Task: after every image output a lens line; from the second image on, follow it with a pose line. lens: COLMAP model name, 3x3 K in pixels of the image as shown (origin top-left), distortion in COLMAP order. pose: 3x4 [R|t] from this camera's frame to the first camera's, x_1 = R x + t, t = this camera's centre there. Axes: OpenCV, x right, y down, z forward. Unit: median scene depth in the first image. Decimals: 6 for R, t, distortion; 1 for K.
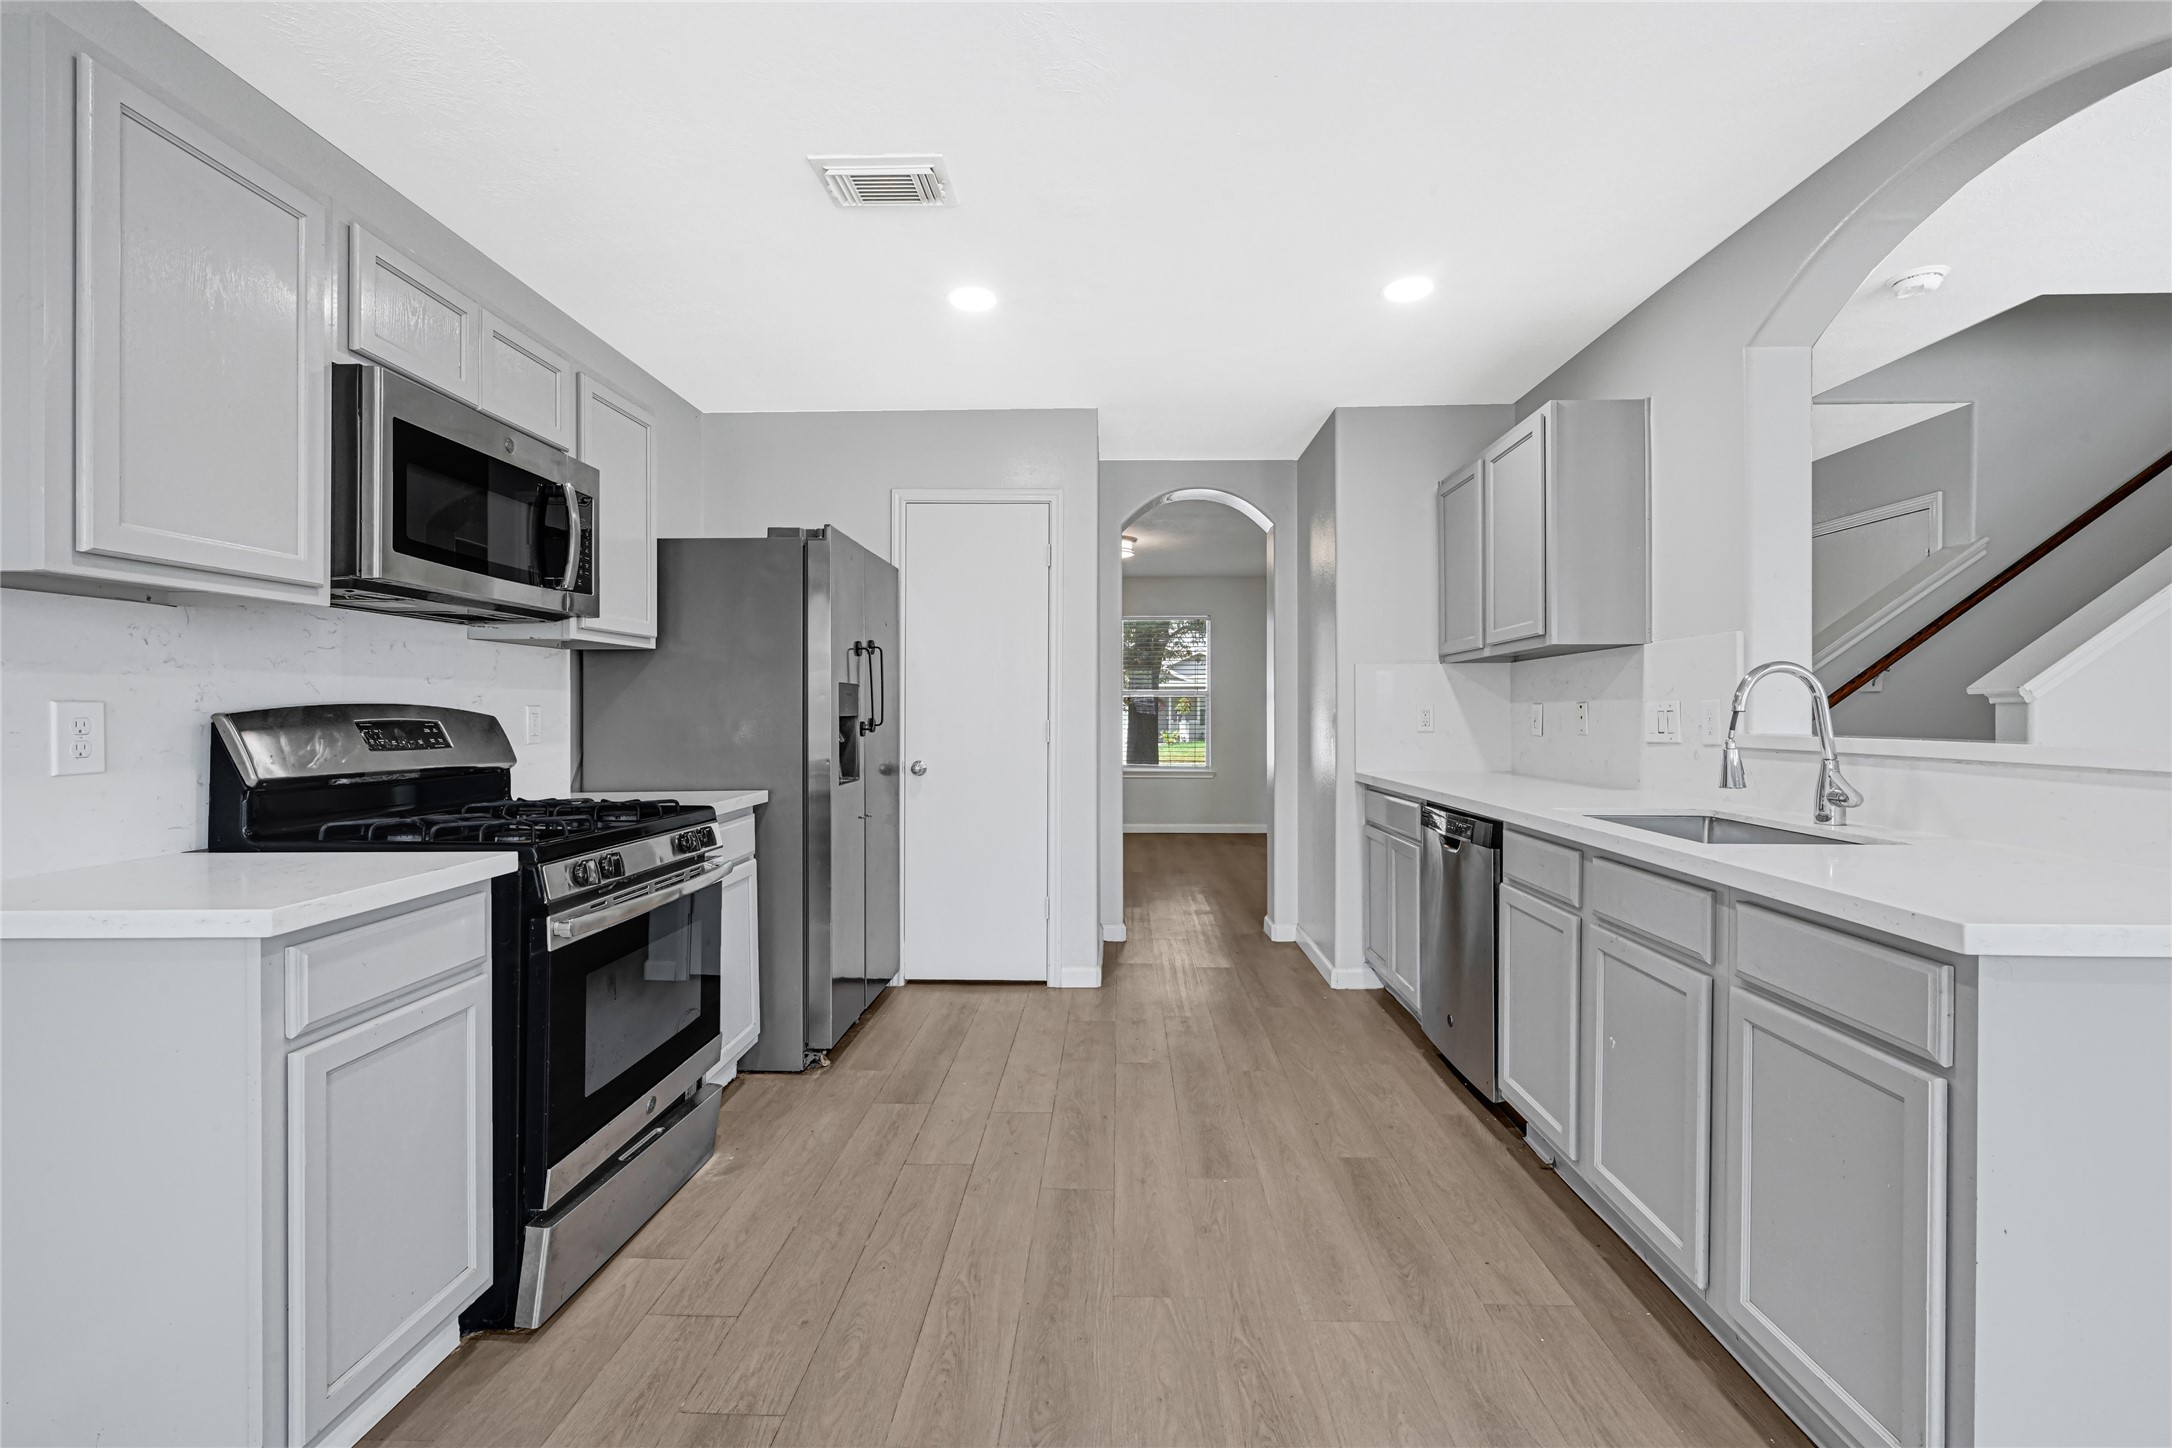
lens RADIAL K [[884.7, 0, 1091.7], [0, 884.7, 726.1], [0, 0, 1]] dist [-0.000093, 0.001095]
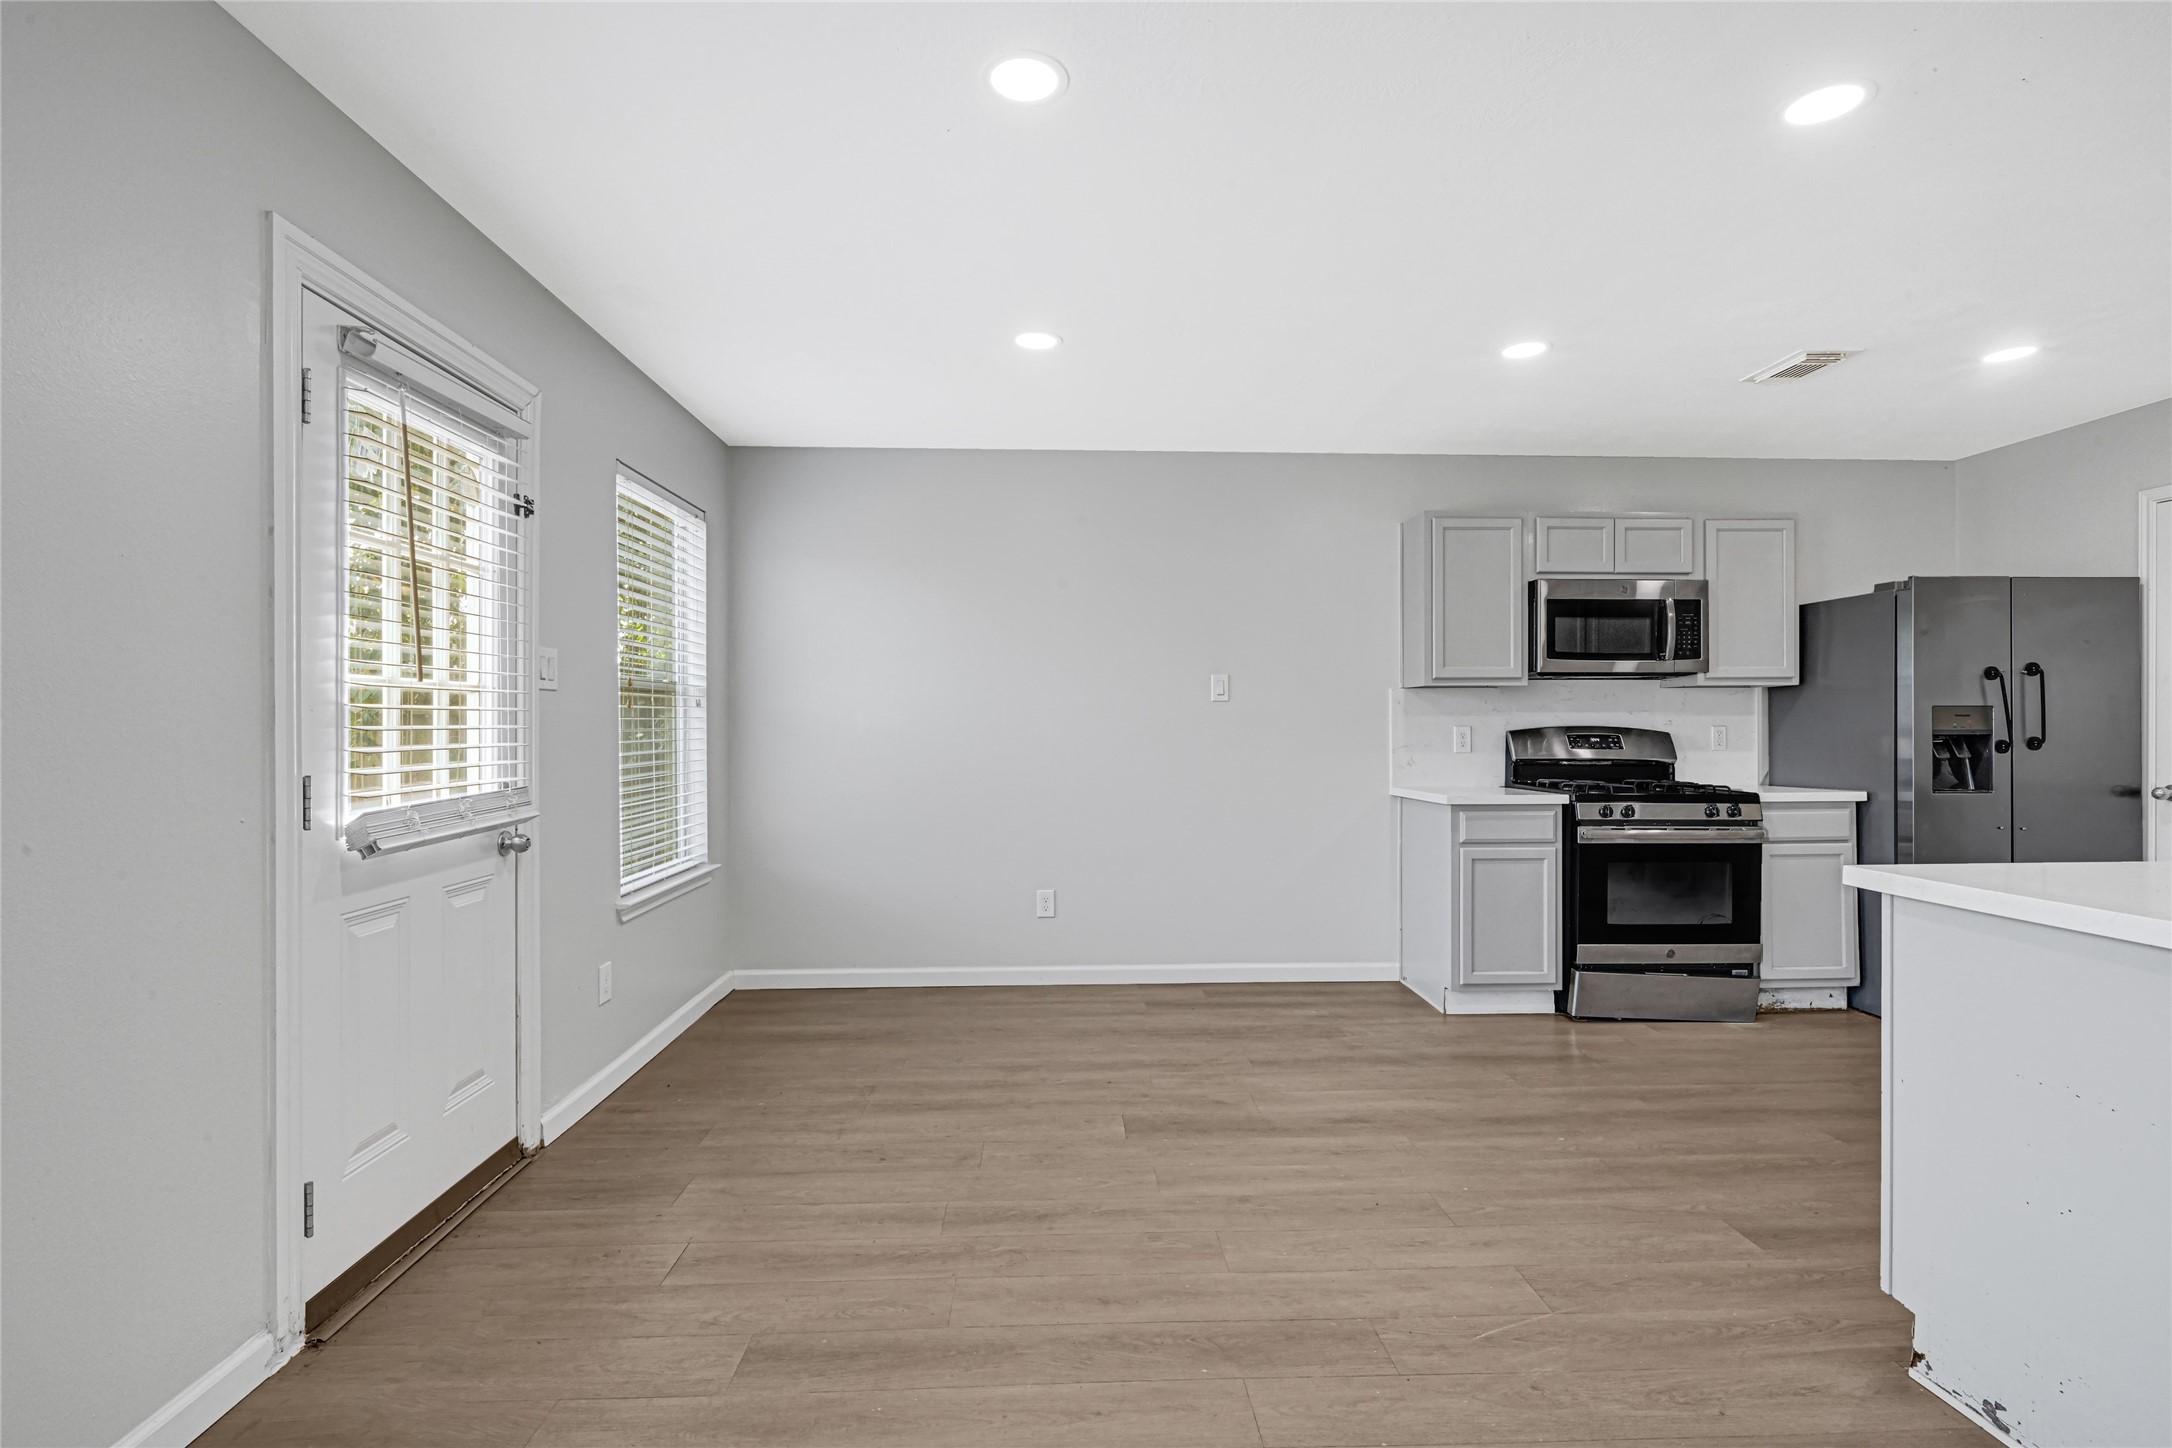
lens RADIAL K [[1027.4, 0, 1089.0], [0, 1027.4, 726.3], [0, 0, 1]] dist [-0.001641, 0.000138]
pose [[0.069063, -0.000819, -0.997612, 1.480817], [-0.015957, 0.999871, -0.001925, -0.000231], [0.997485, 0.016052, 0.069041, -0.296345]]
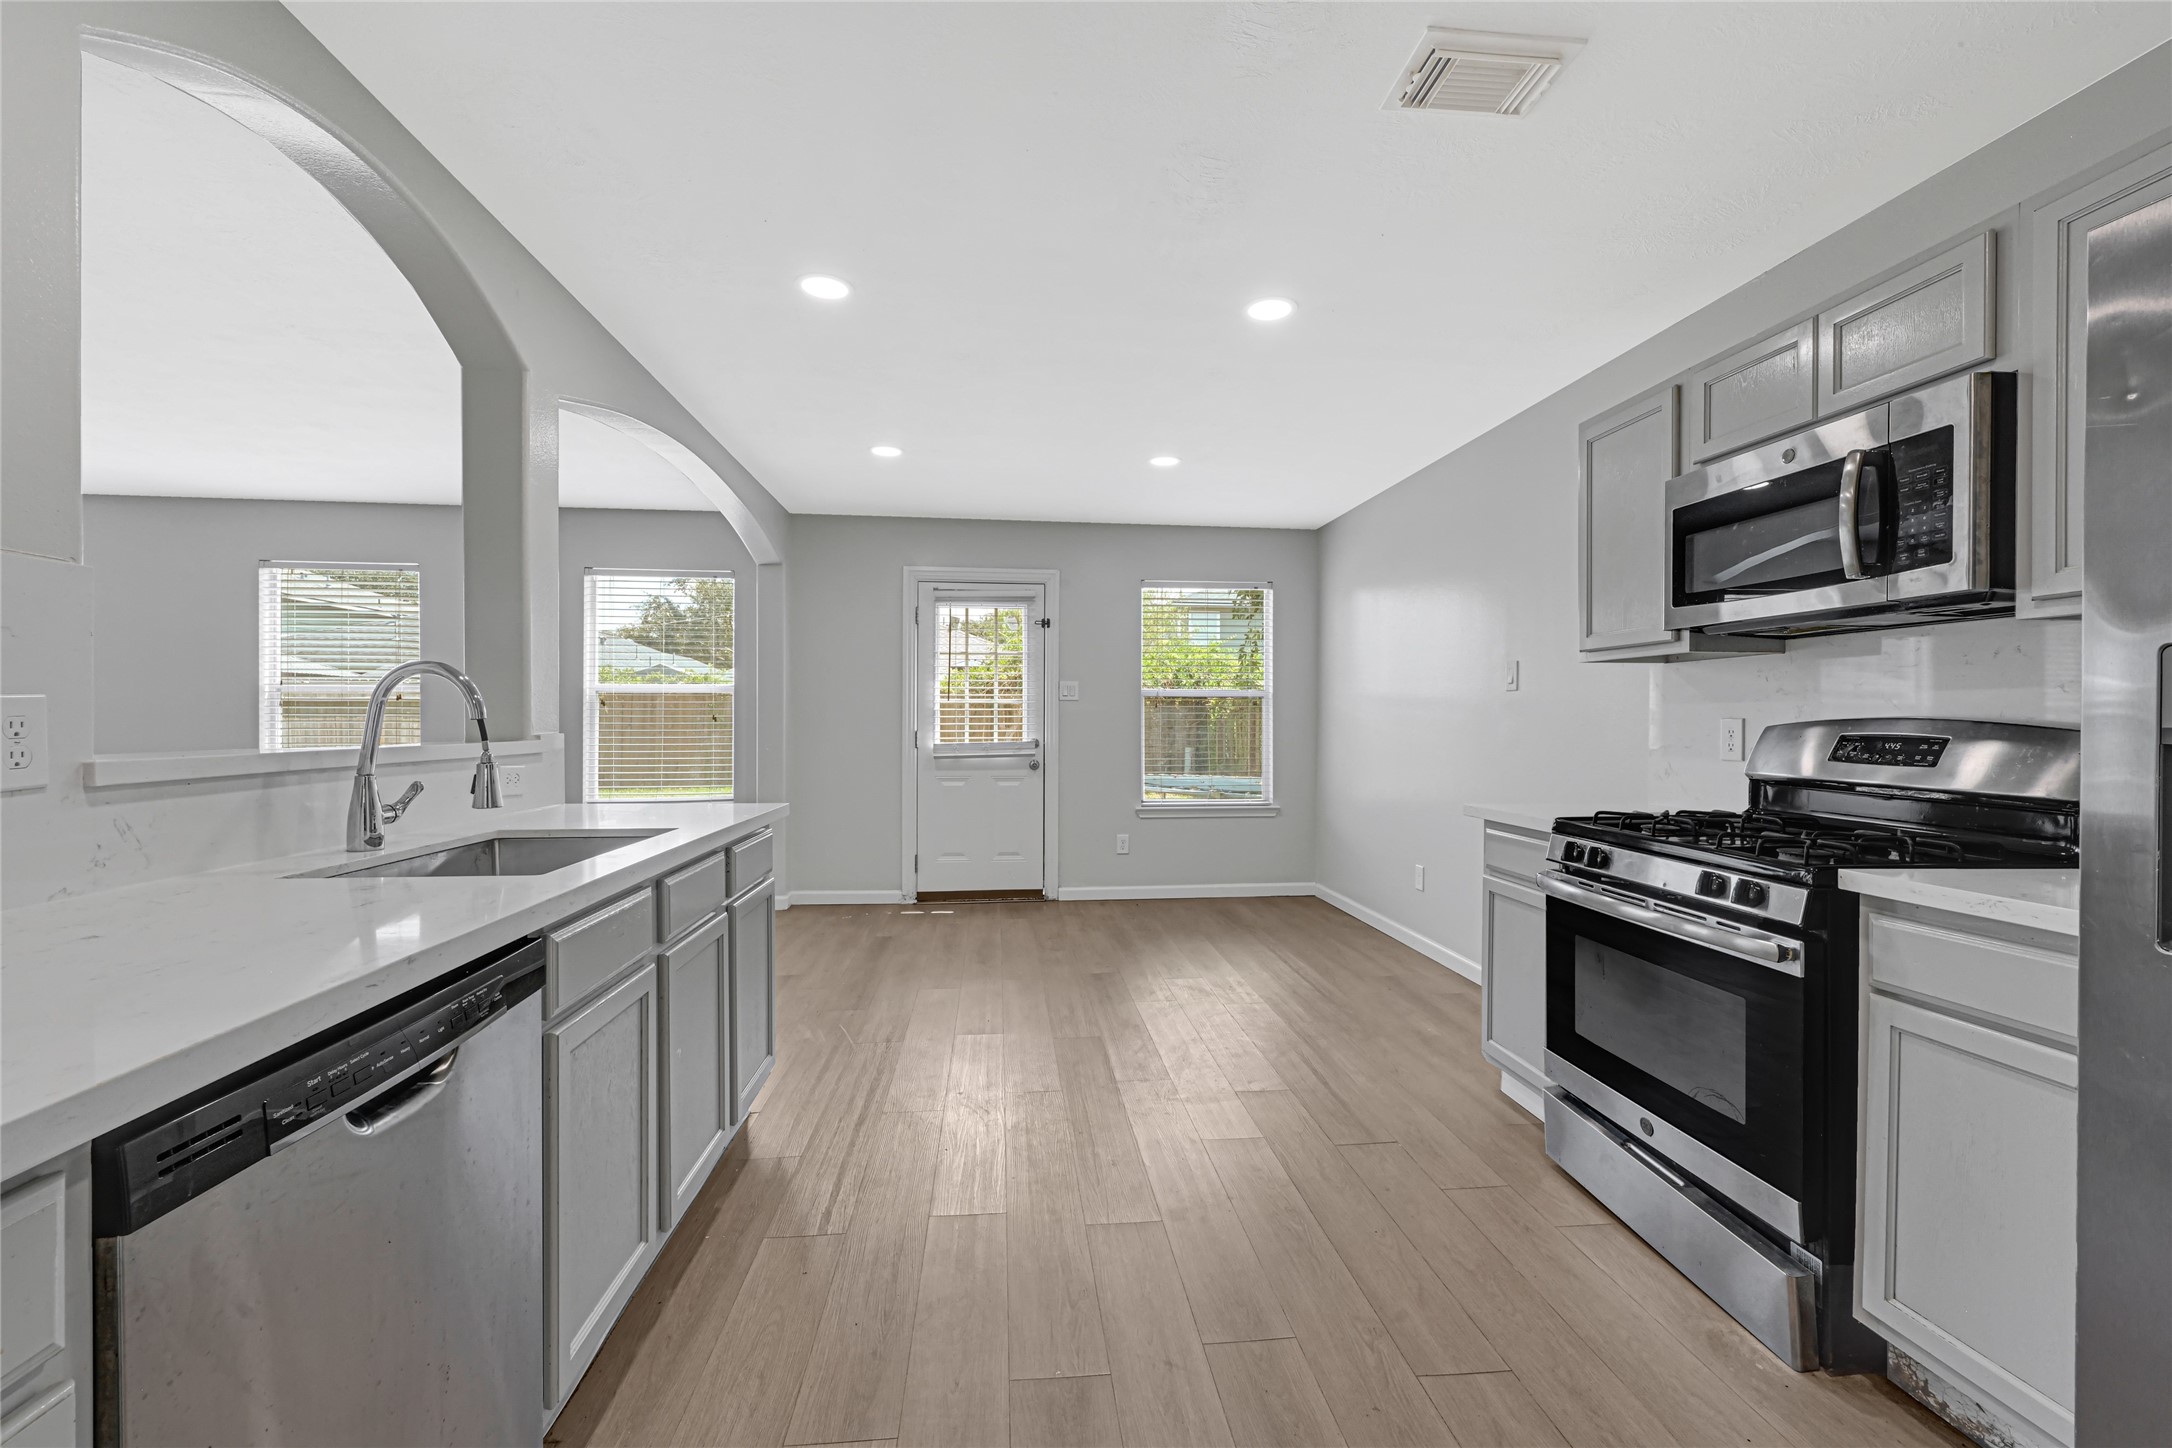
lens RADIAL K [[884.7, 0, 1084.3], [0, 884.7, 723.8], [0, 0, 1]] dist [-0.000093, 0.001095]
pose [[-0.991249, -0.004996, -0.131910, 0.254963], [-0.008183, 0.999687, 0.023629, -0.035869], [0.131751, 0.024502, -0.990980, 1.914324]]
